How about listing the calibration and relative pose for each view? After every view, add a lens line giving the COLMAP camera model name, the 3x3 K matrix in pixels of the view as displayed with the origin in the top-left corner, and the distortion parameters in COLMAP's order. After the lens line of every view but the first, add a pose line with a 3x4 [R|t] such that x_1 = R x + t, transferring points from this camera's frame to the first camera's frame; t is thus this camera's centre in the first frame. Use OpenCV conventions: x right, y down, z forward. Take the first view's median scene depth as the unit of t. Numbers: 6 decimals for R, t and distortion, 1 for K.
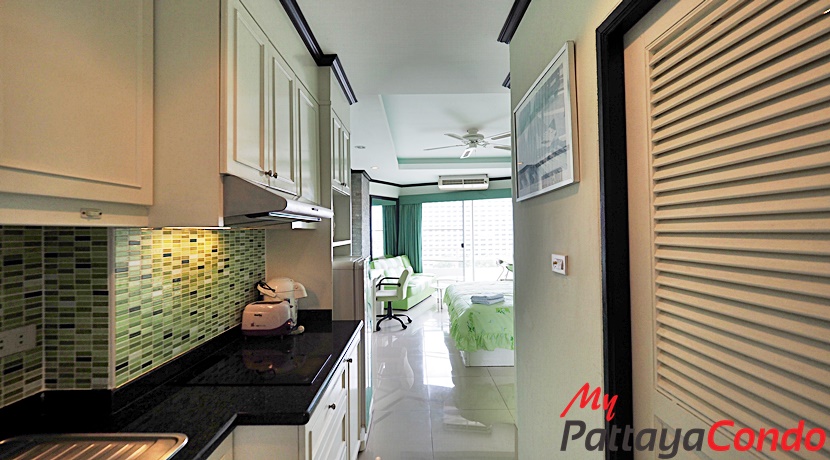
lens RADIAL K [[351.2, 0, 415.7], [0, 351.2, 224.4], [0, 0, 1]] dist [0.009767, -0.009592]
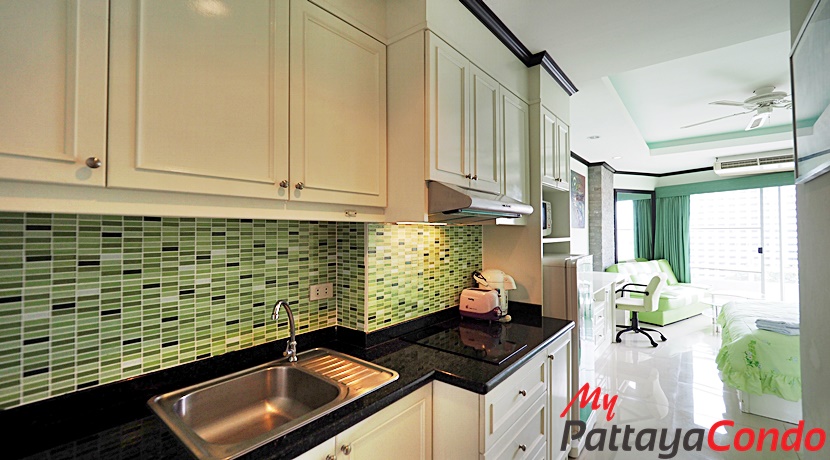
lens RADIAL K [[351.2, 0, 415.7], [0, 351.2, 224.4], [0, 0, 1]] dist [0.009767, -0.009592]
pose [[0.775471, -0.004442, -0.631368, 0.155405], [0.005618, 0.999984, -0.000136, 0.011332], [0.631359, -0.003442, 0.775483, -0.010746]]
